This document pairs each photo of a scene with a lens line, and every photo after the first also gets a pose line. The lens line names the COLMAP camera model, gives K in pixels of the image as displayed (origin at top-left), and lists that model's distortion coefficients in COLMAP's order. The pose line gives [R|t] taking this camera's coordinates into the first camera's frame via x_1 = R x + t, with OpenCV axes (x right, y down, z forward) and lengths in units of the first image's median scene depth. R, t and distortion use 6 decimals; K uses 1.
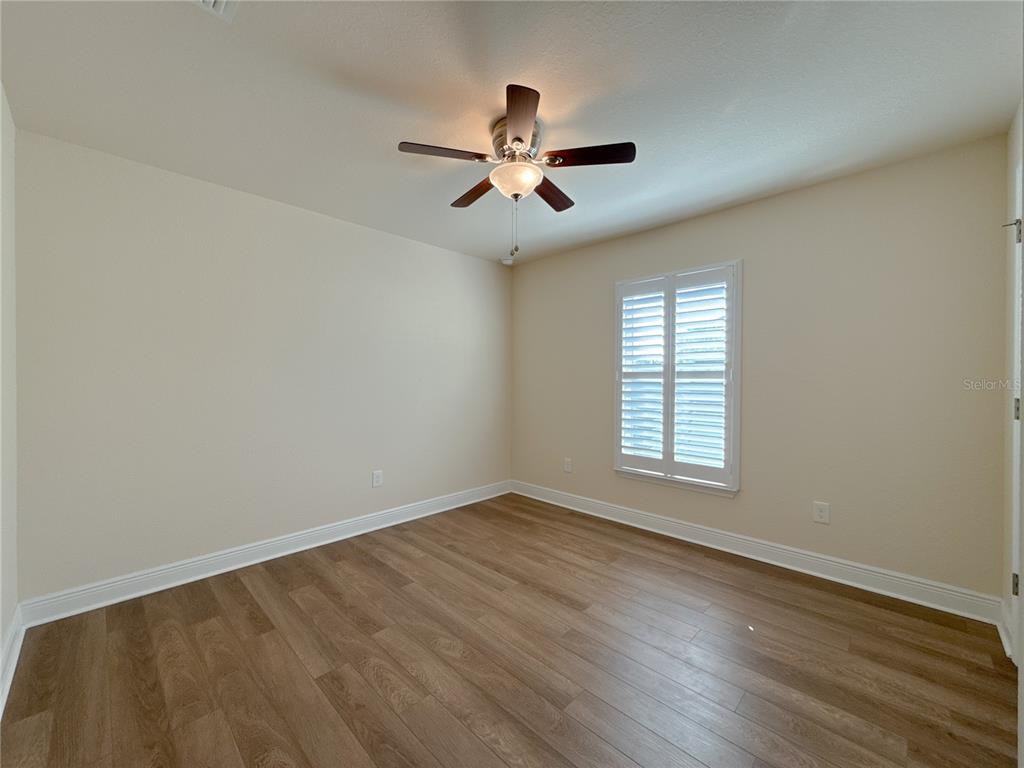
lens RADIAL K [[410.7, 0, 513.2], [0, 410.7, 379.7], [0, 0, 1]] dist [0.000906, -0.000396]
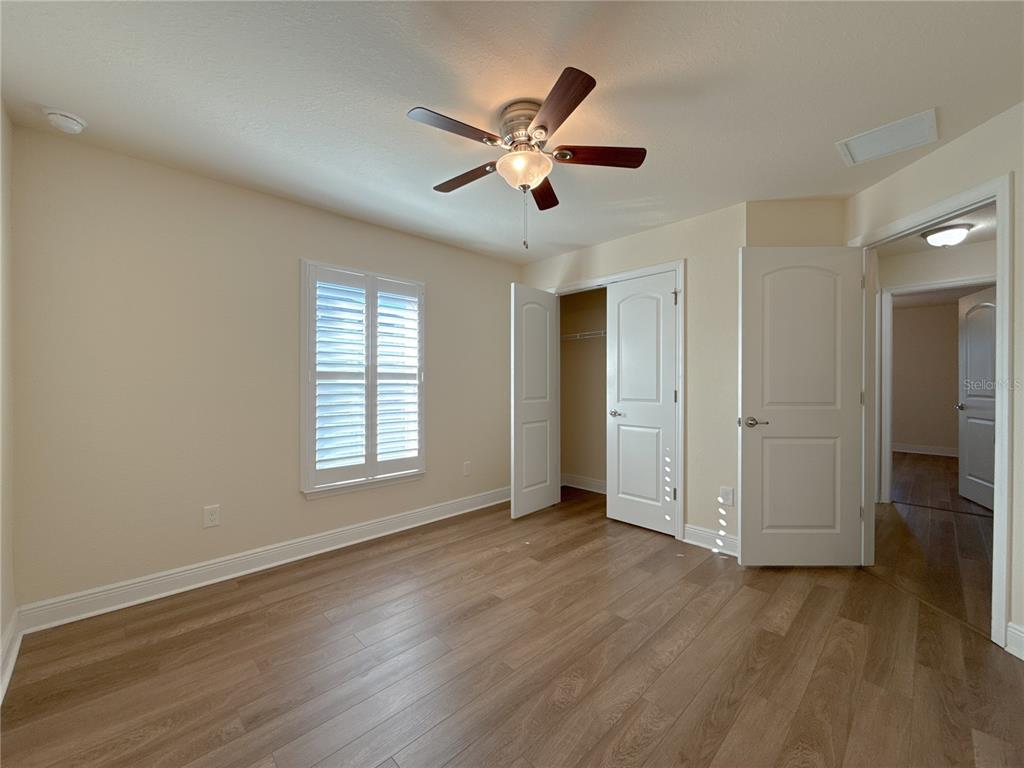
lens RADIAL K [[410.7, 0, 508.8], [0, 410.7, 382.1], [0, 0, 1]] dist [0.000906, -0.000396]
pose [[0.023058, -0.000339, 0.999734, -0.603634], [-0.000313, 1.000000, 0.000346, 0.003058], [-0.999734, -0.000321, 0.023058, 0.652972]]
